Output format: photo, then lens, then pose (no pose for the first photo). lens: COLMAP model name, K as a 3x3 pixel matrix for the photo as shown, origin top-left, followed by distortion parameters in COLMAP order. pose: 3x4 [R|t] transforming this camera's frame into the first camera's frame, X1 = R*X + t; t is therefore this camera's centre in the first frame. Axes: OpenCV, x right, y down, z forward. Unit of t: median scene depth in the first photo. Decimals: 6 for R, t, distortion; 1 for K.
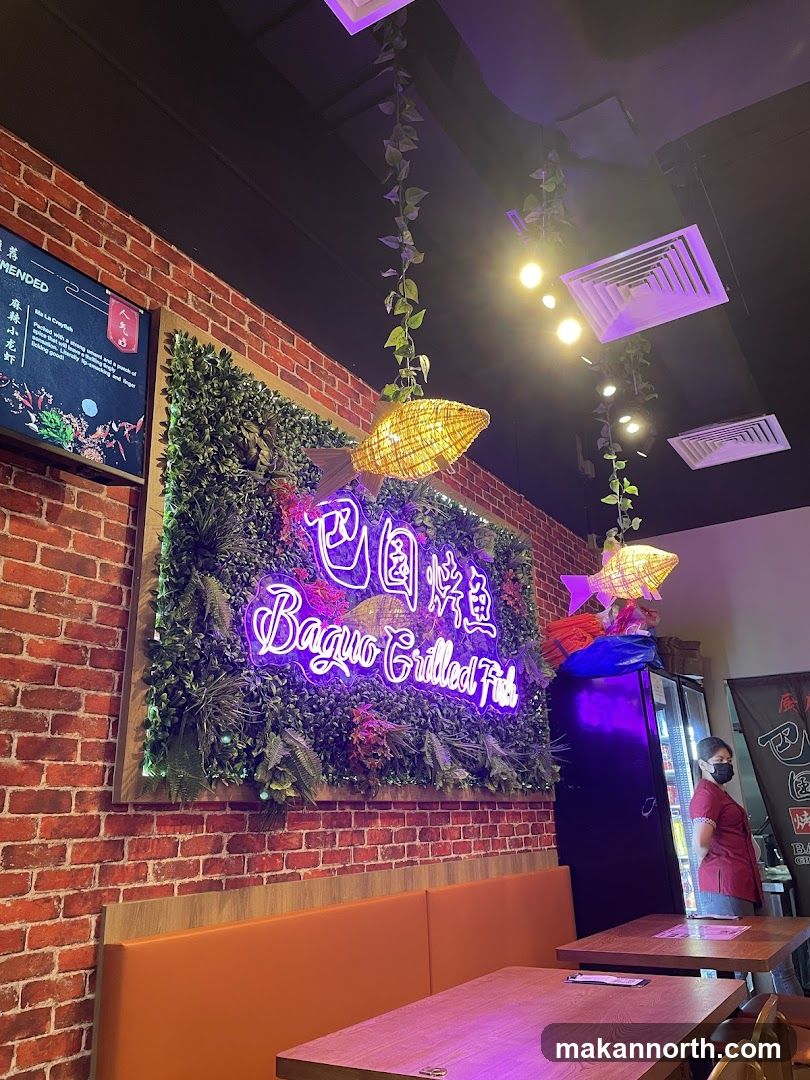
lens RADIAL K [[832.6, 0, 410.8], [0, 832.6, 534.6], [0, 0, 1]] dist [0.096074, -0.095411]
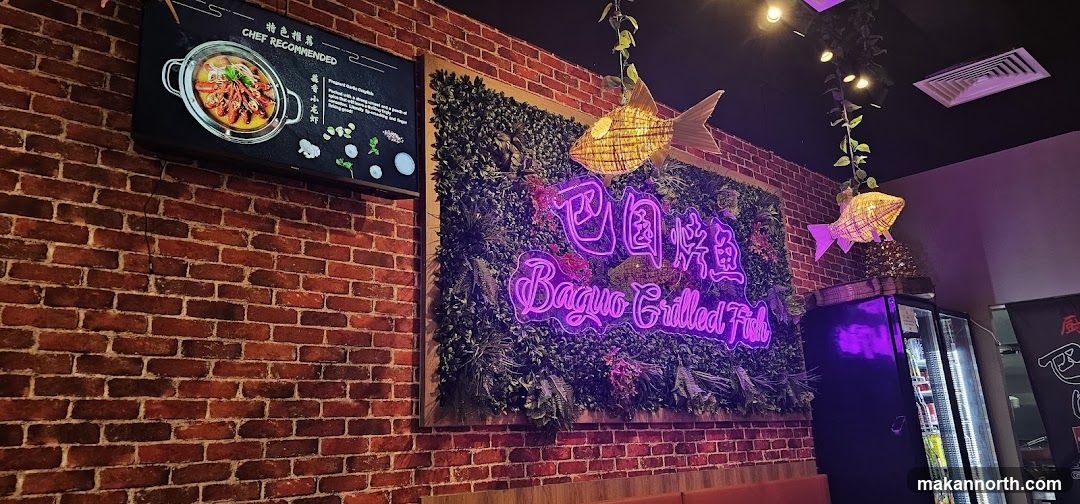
lens RADIAL K [[759.5, 0, 544.8], [0, 759.5, 251.1], [0, 0, 1]] dist [0.094893, -0.021695]
pose [[0.967946, -0.071055, -0.240898, 0.132274], [0.092104, 0.992747, 0.077263, -0.038873], [0.233661, -0.096974, 0.967470, -0.114311]]
